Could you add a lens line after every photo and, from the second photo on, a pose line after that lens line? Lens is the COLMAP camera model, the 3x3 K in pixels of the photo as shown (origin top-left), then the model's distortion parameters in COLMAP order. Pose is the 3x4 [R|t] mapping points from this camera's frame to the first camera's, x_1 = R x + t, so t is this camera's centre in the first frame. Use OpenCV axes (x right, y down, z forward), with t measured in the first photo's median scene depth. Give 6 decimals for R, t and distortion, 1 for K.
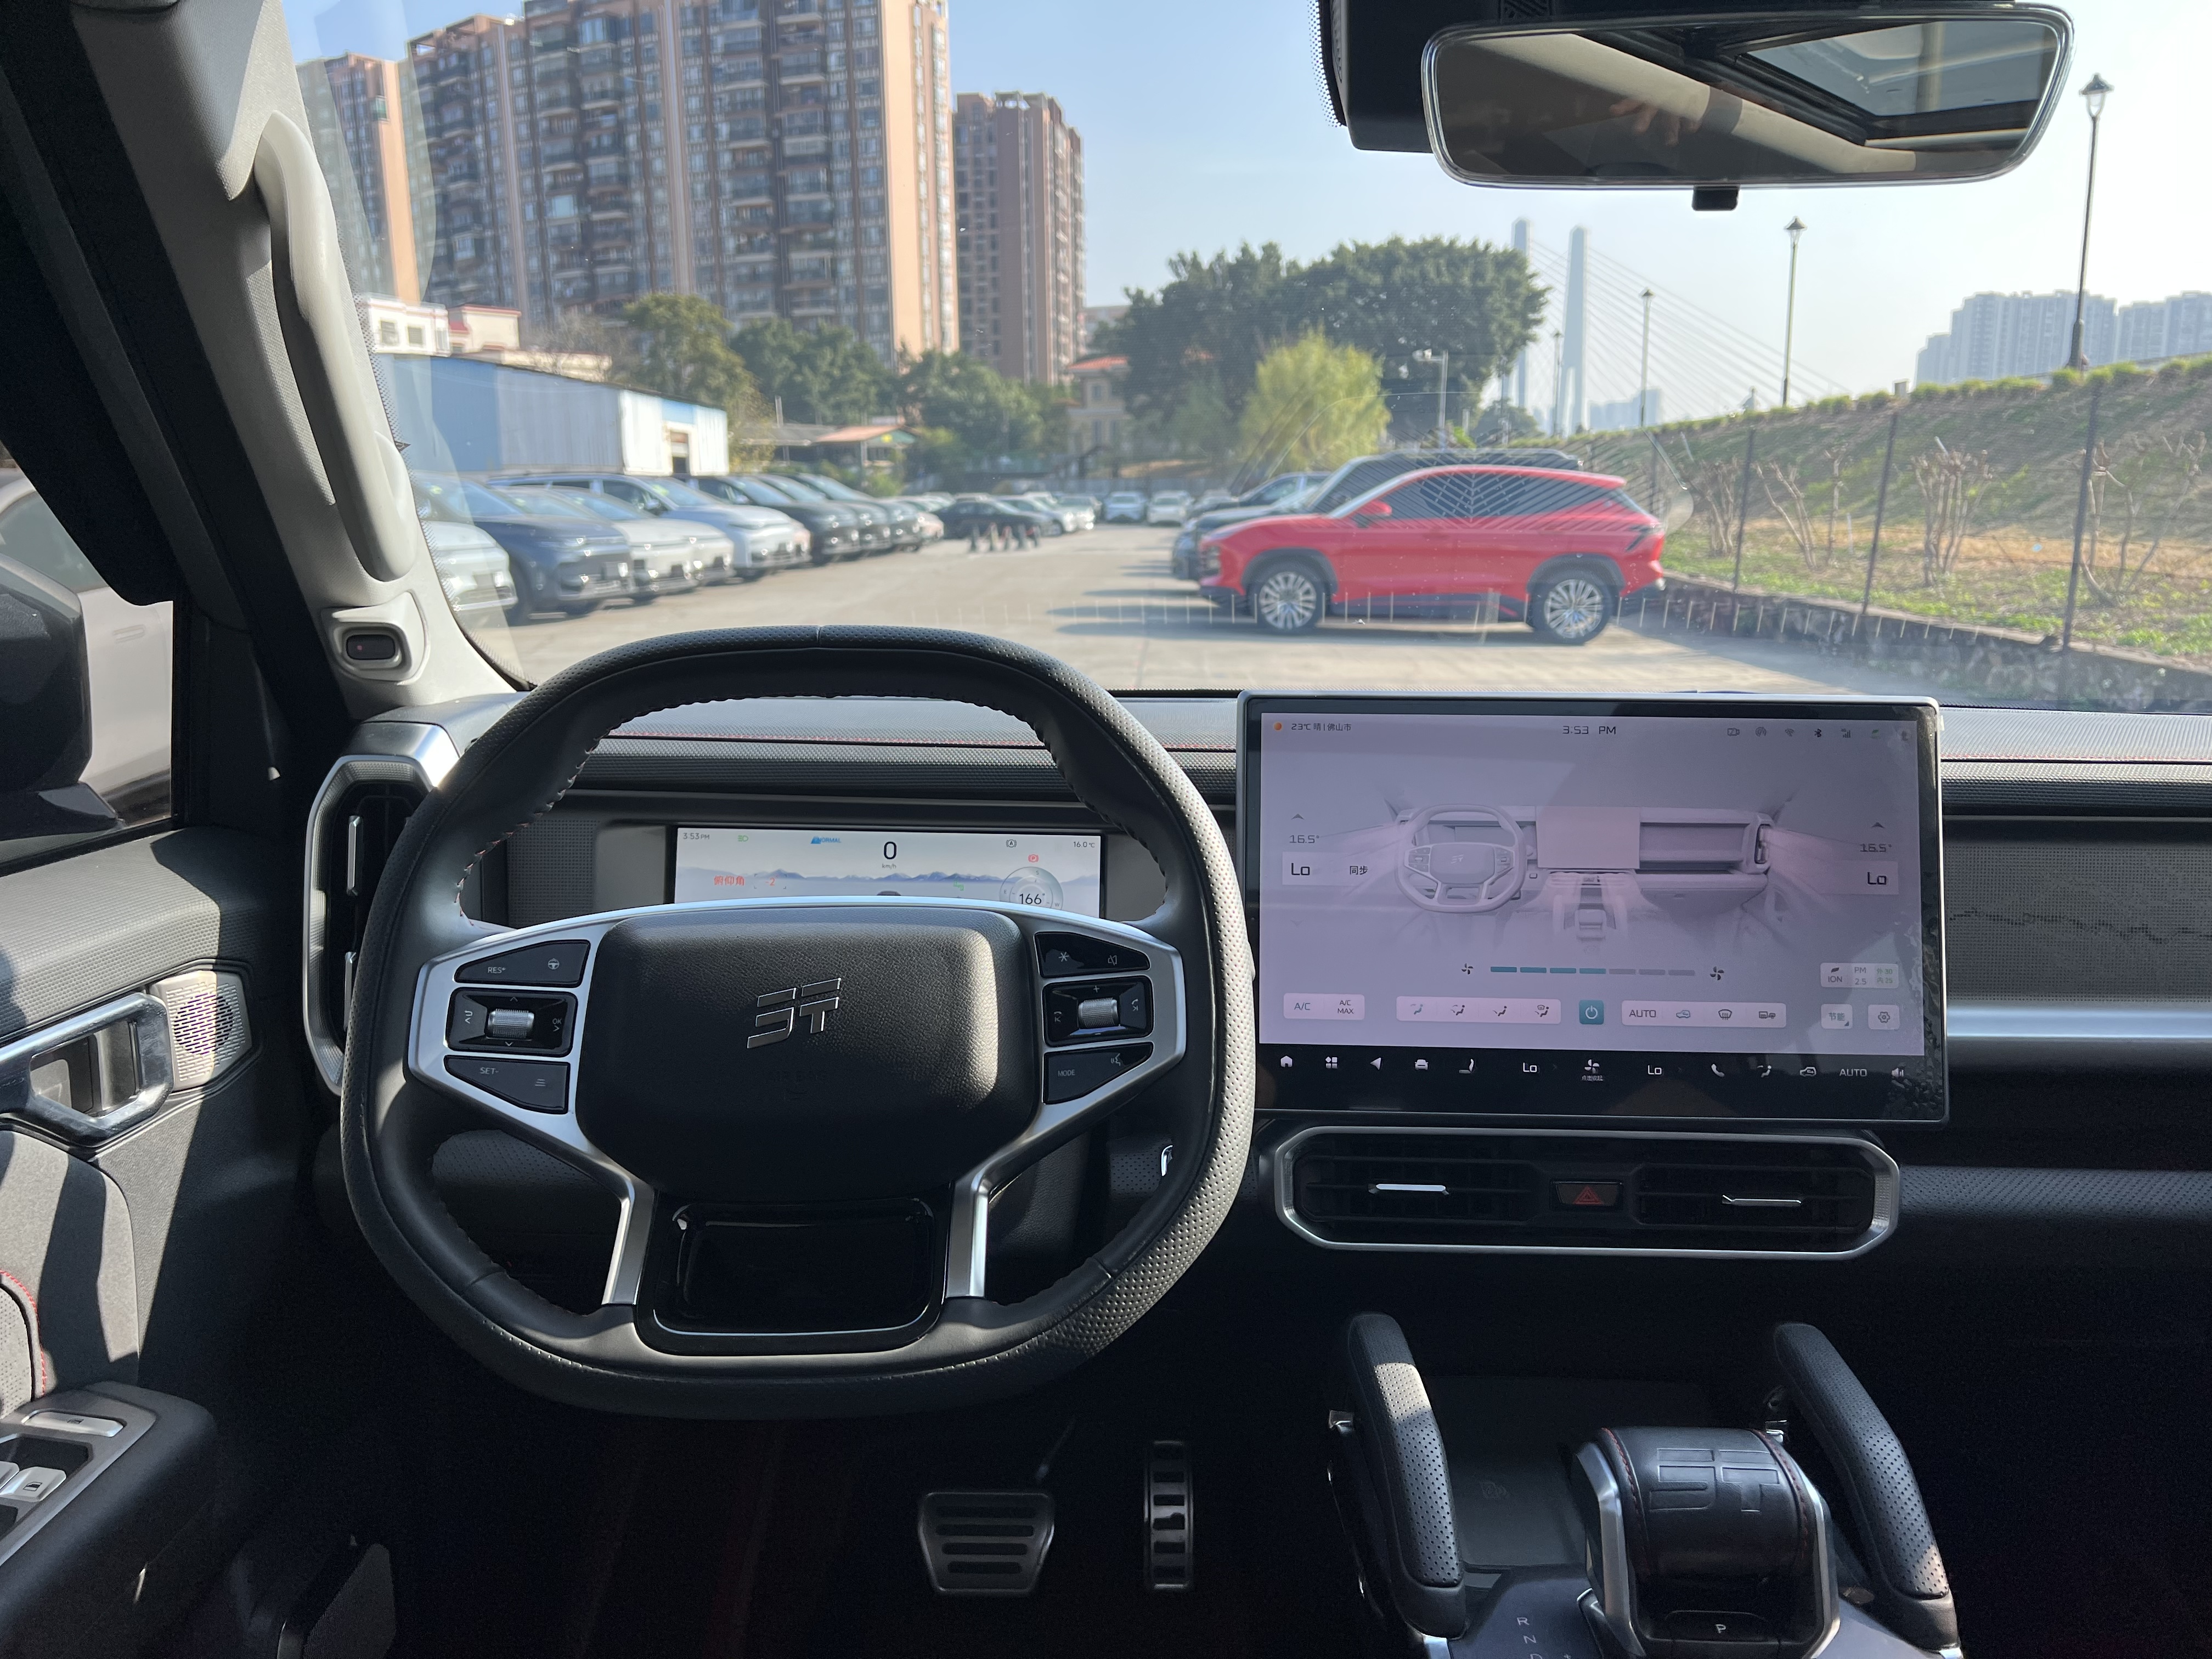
lens RADIAL K [[1682.2, 0, 1097.5], [0, 1682.2, 835.9], [0, 0, 1]] dist [0.050842, -0.072255]
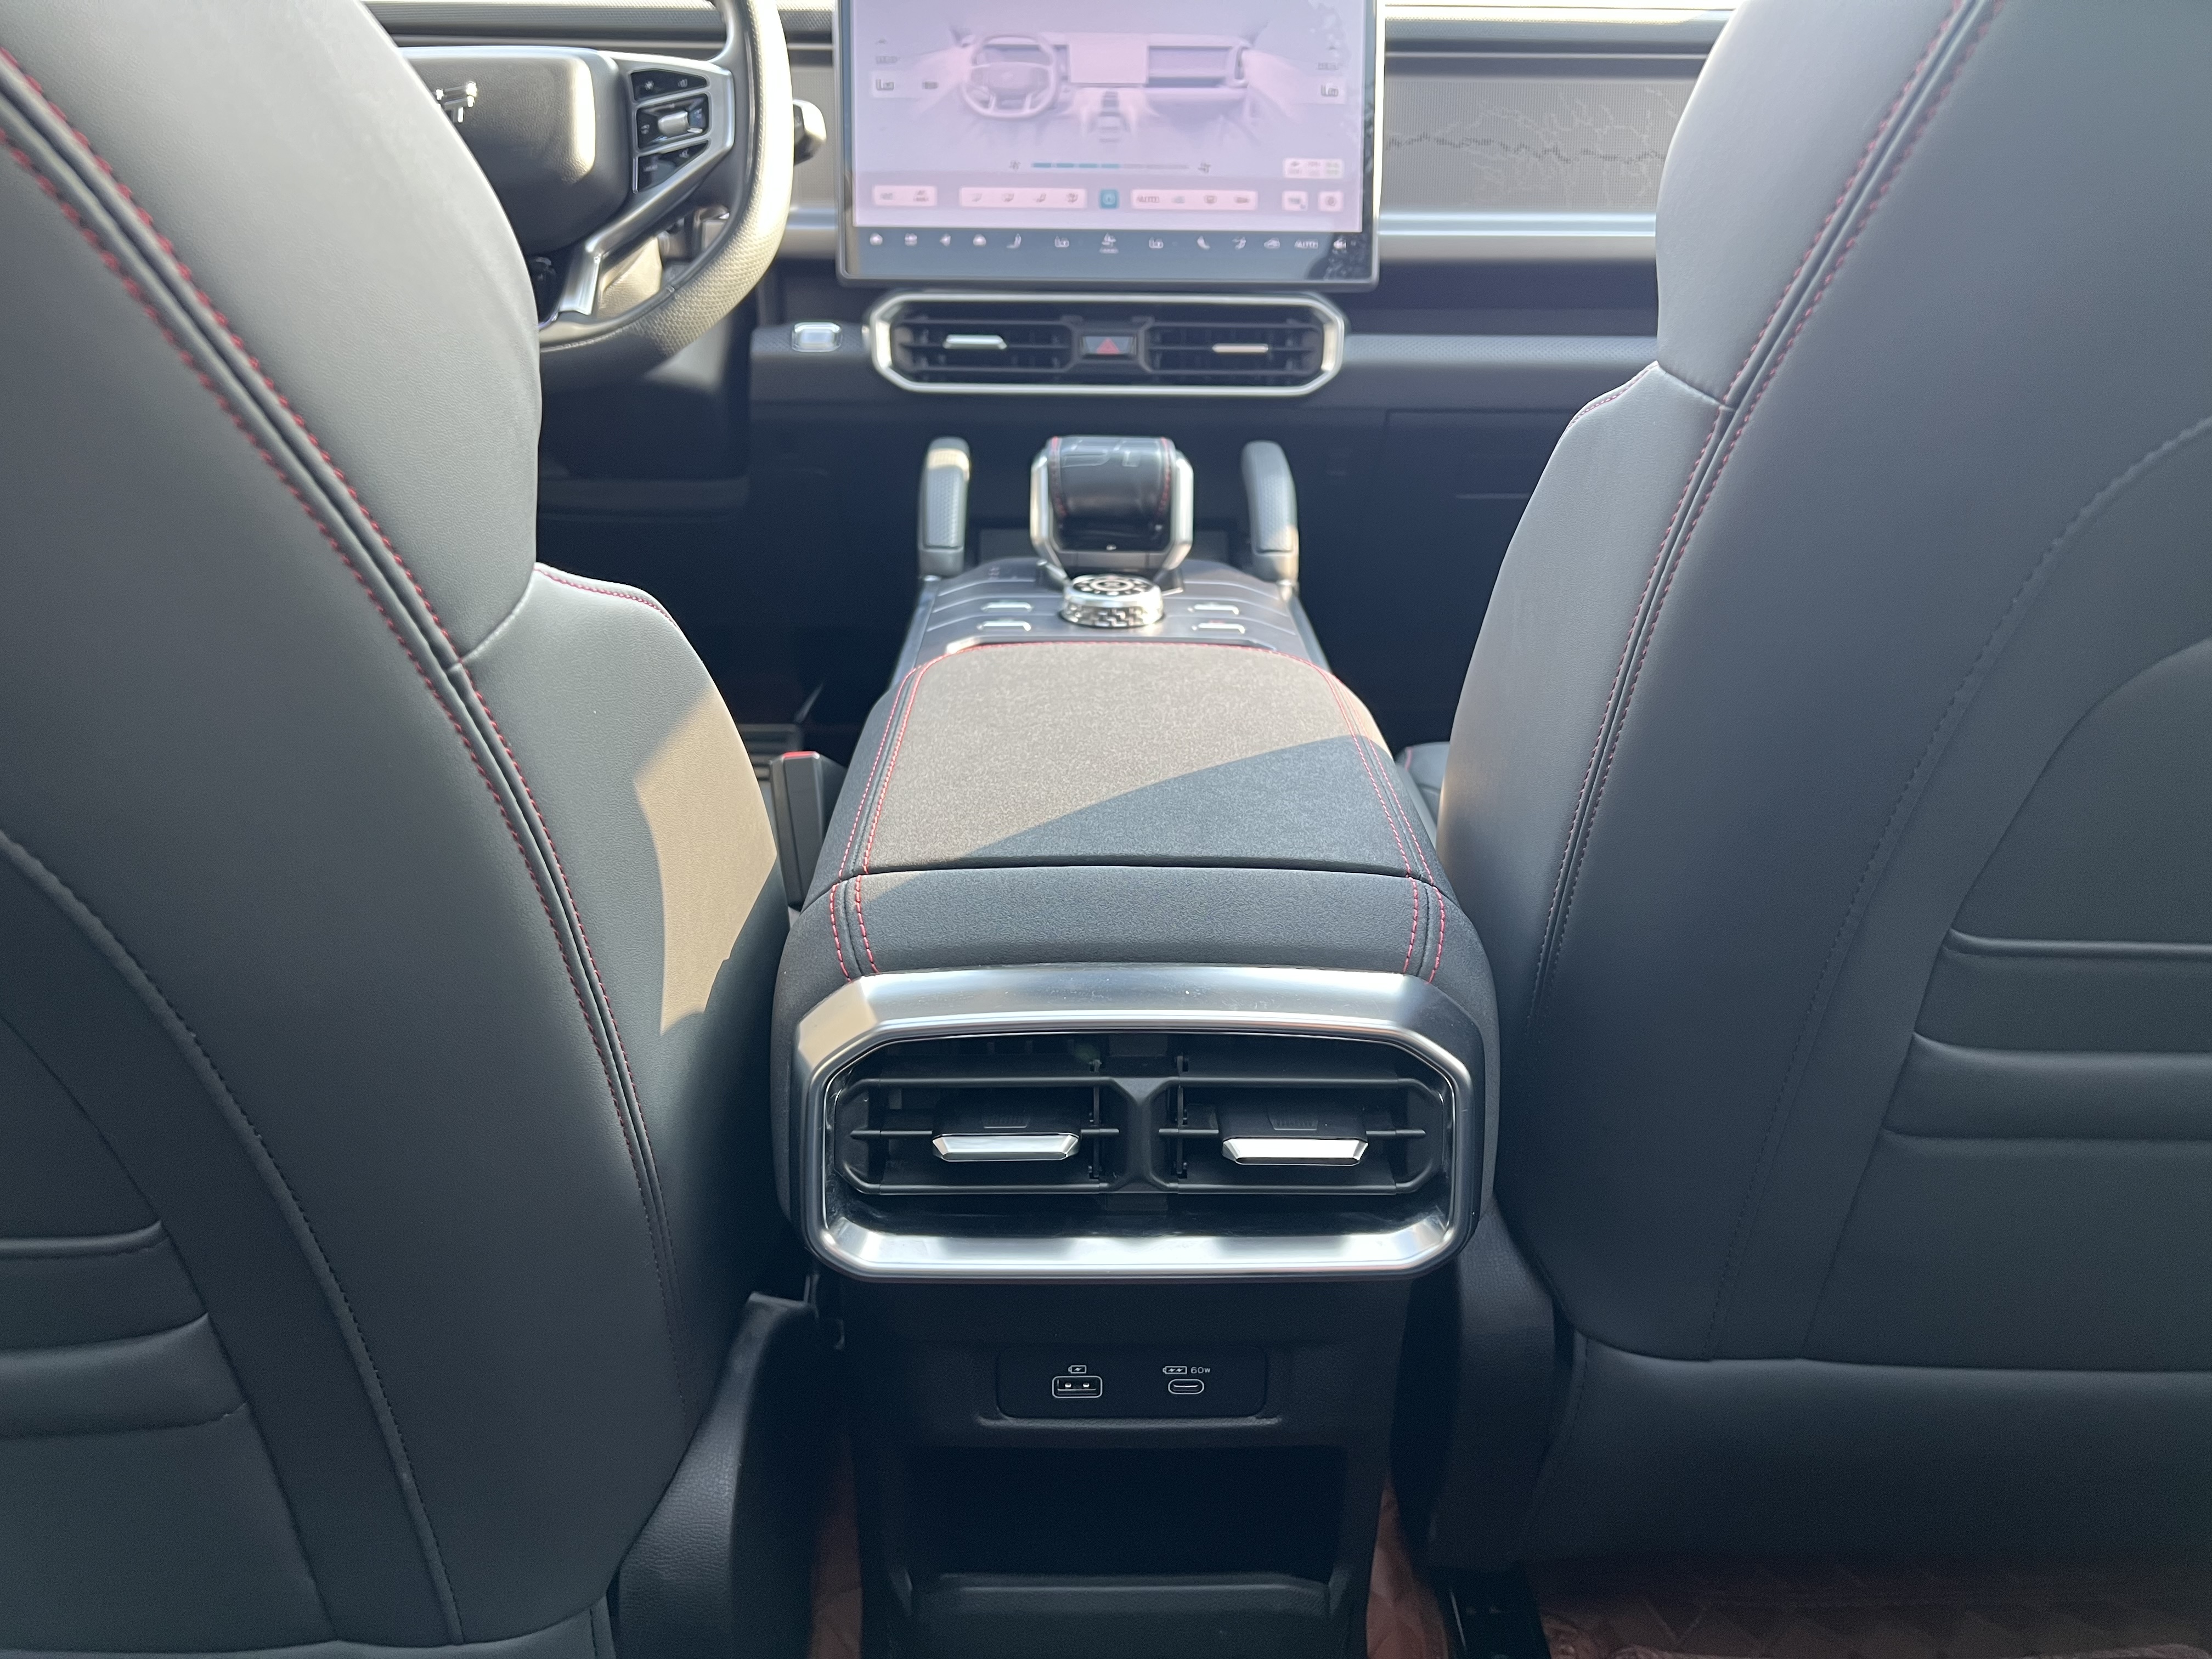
lens RADIAL K [[1712.2, 0, 1117.5], [0, 1712.2, 829.2], [0, 0, 1]] dist [0.043847, -0.079485]
pose [[0.999603, -0.012843, 0.025093, 0.257960], [0.007885, 0.982042, 0.188497, 0.330422], [-0.027064, -0.188224, 0.981753, -0.393670]]
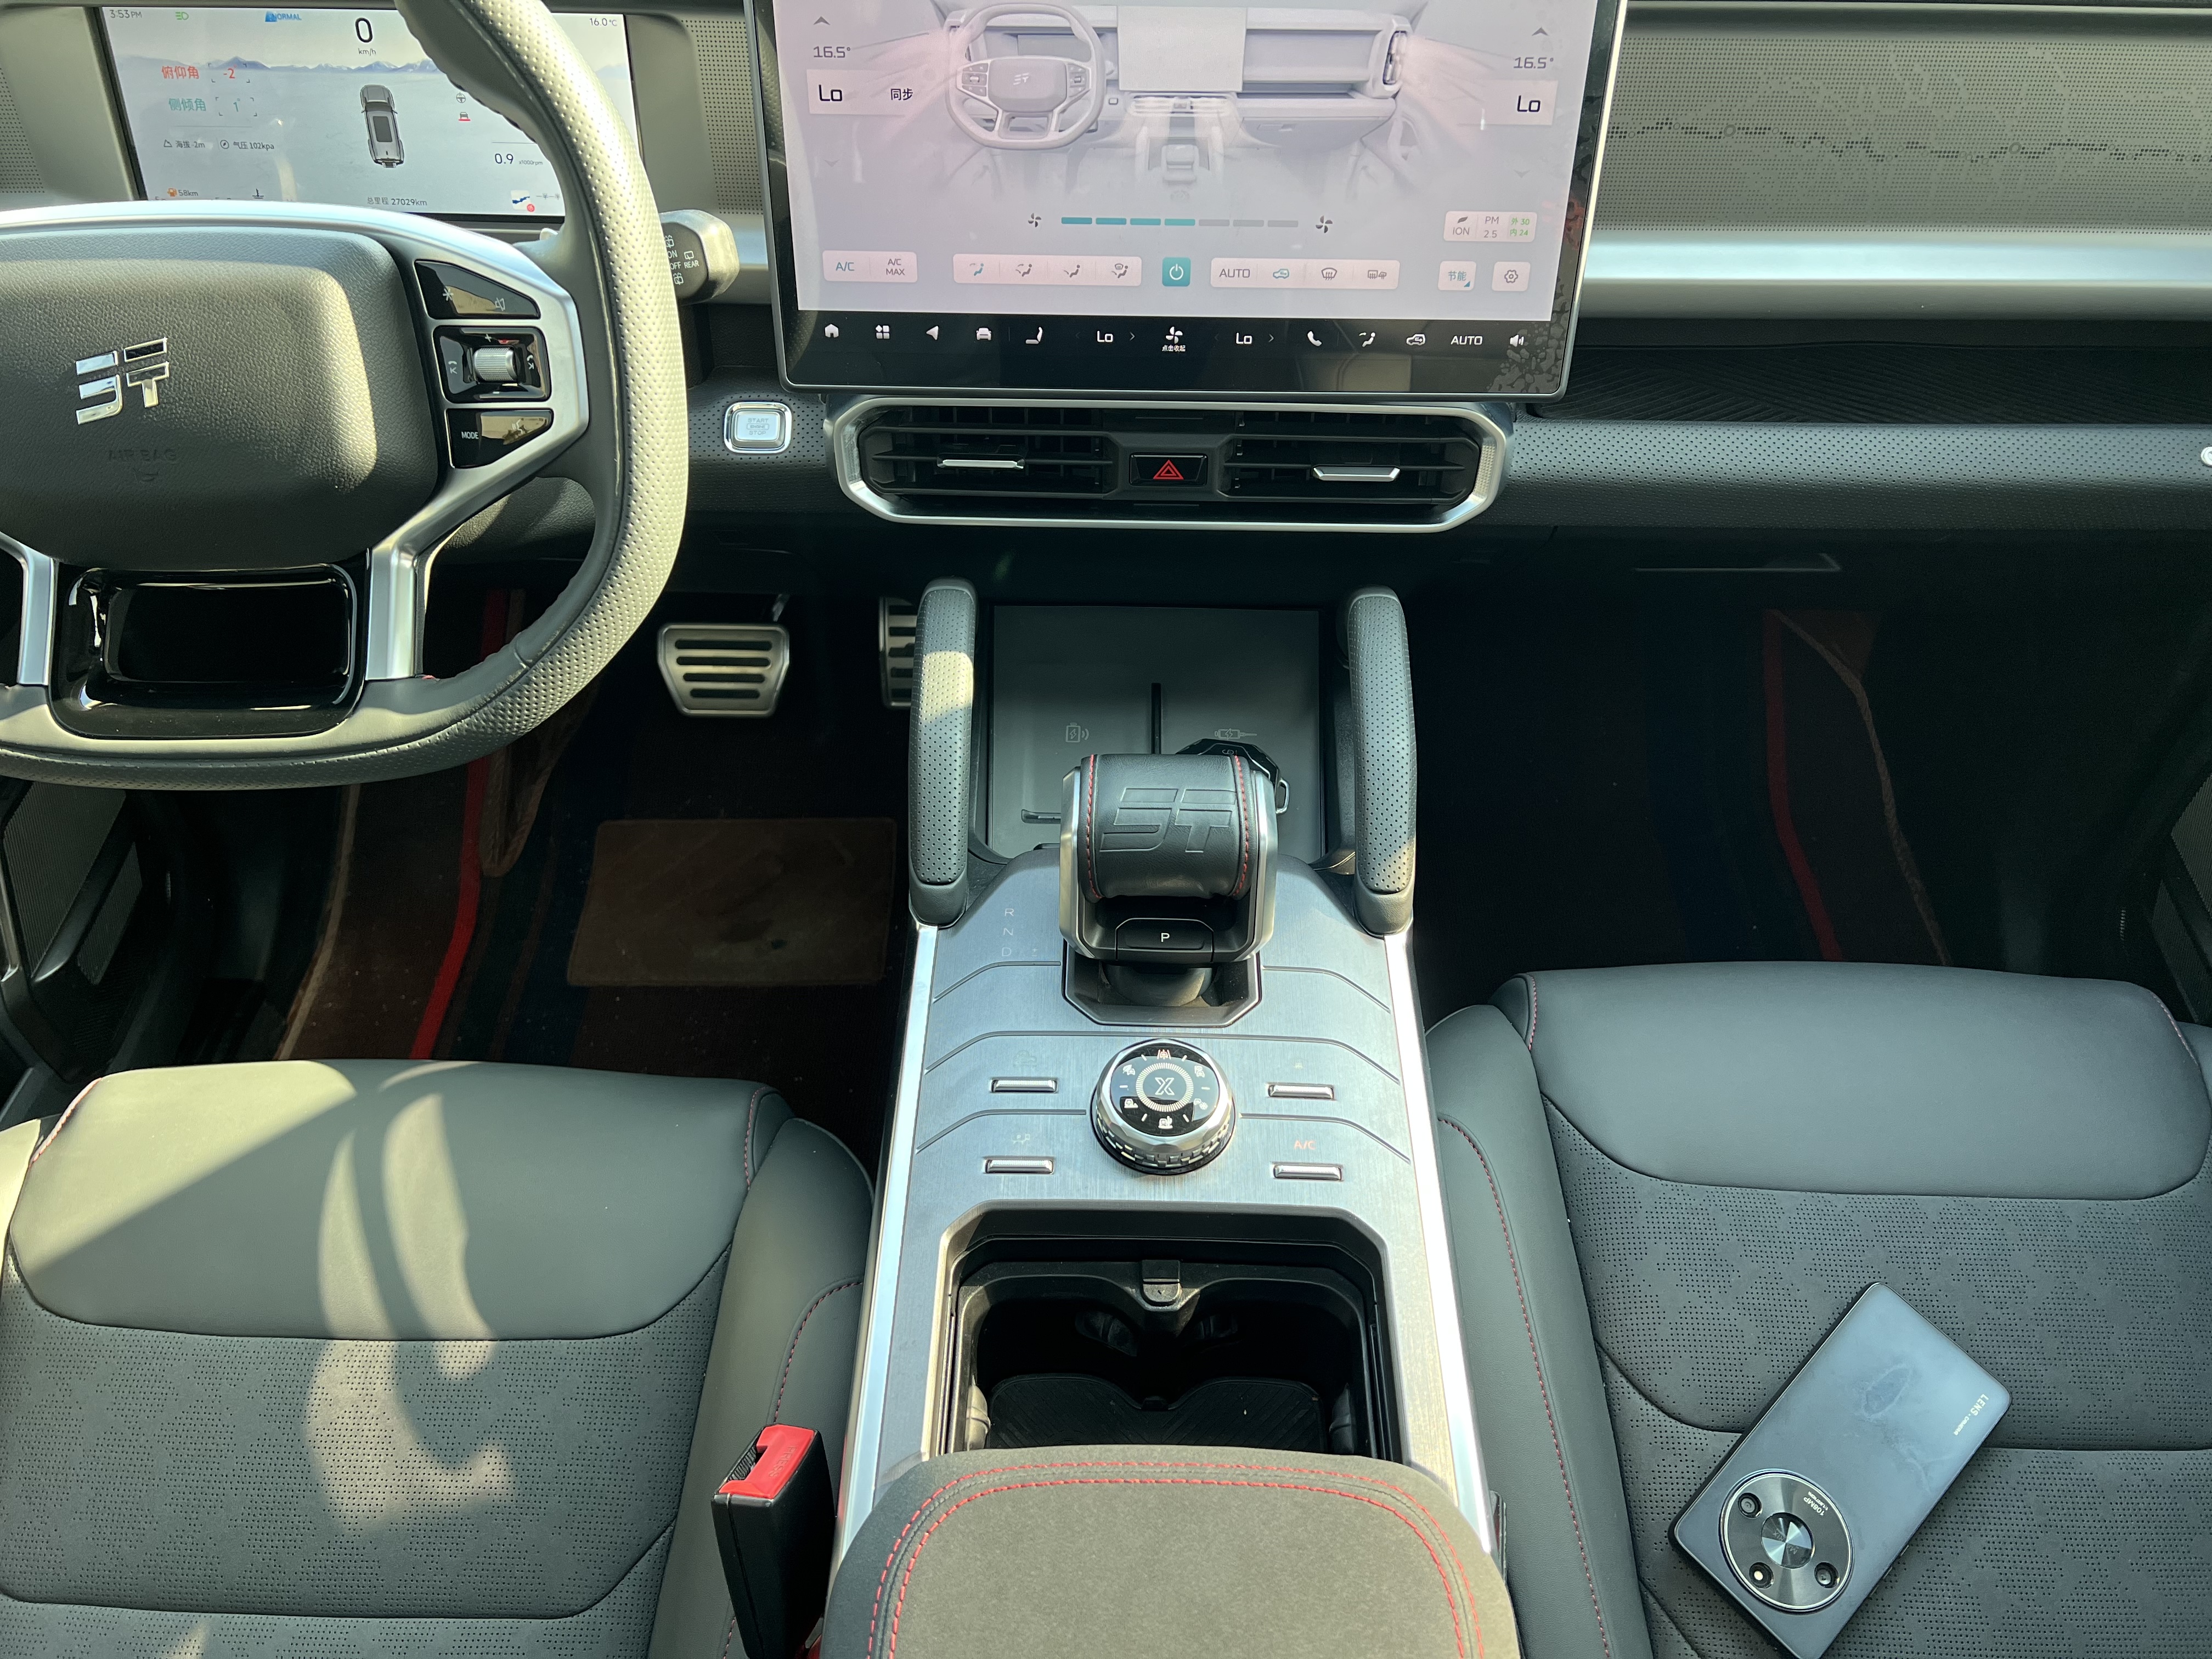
lens RADIAL K [[1670.1, 0, 1106.0], [0, 1670.1, 829.5], [0, 0, 1]] dist [0.047870, -0.068098]
pose [[0.999953, 0.001279, -0.009627, 0.263478], [0.004591, 0.811307, 0.584602, -0.166833], [0.008558, -0.584618, 0.811263, 0.131355]]
